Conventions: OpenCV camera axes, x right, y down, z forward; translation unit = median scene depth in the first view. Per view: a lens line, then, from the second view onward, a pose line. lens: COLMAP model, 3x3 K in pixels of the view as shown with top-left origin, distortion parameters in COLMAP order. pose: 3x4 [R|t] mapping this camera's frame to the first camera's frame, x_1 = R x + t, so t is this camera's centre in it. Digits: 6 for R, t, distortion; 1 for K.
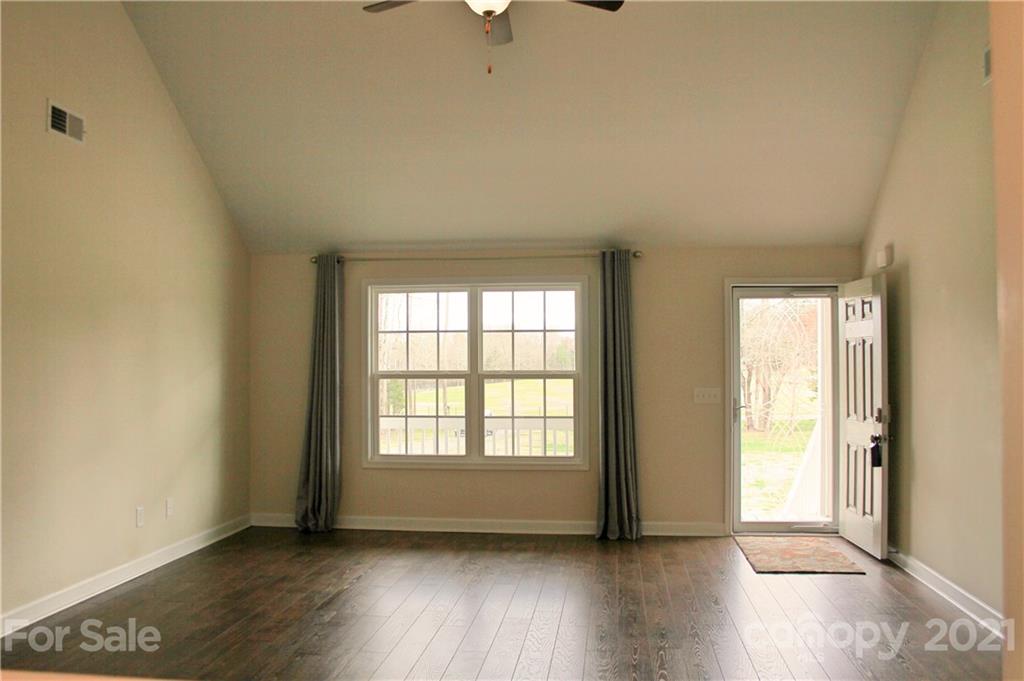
lens RADIAL K [[846.3, 0, 512.0], [0, 846.3, 340.5], [0, 0, 1]] dist [-0.087968, 0.003479]
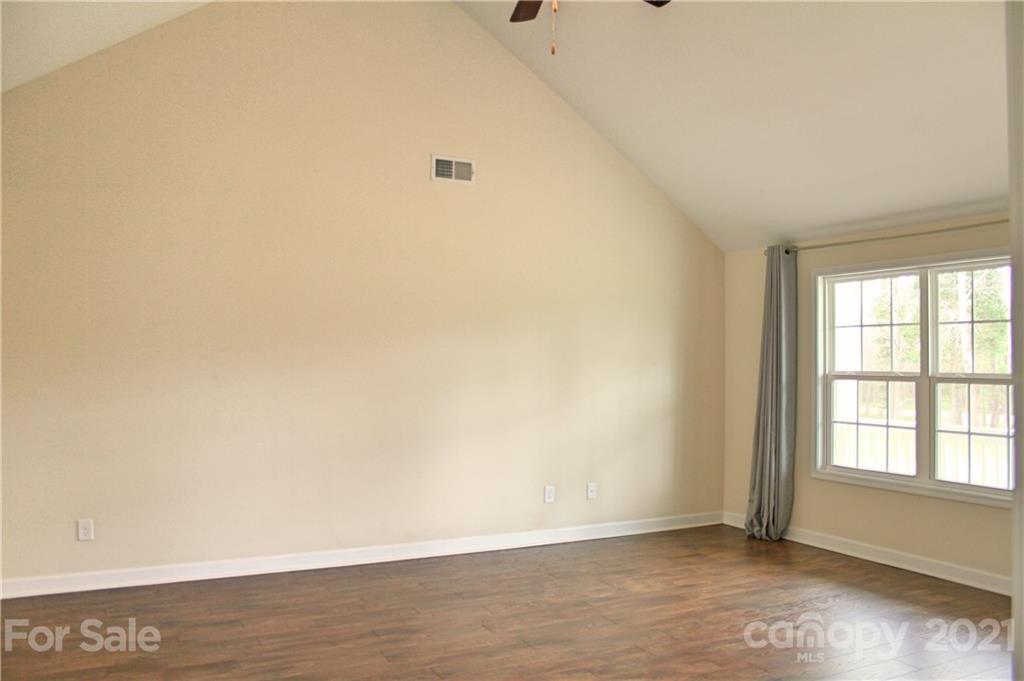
lens RADIAL K [[846.3, 0, 512.0], [0, 846.3, 340.5], [0, 0, 1]] dist [-0.087968, 0.003479]
pose [[0.566018, -0.012372, -0.824300, 0.382396], [0.016838, 0.999852, -0.003444, 0.001663], [0.824221, -0.011930, 0.566142, 0.230028]]
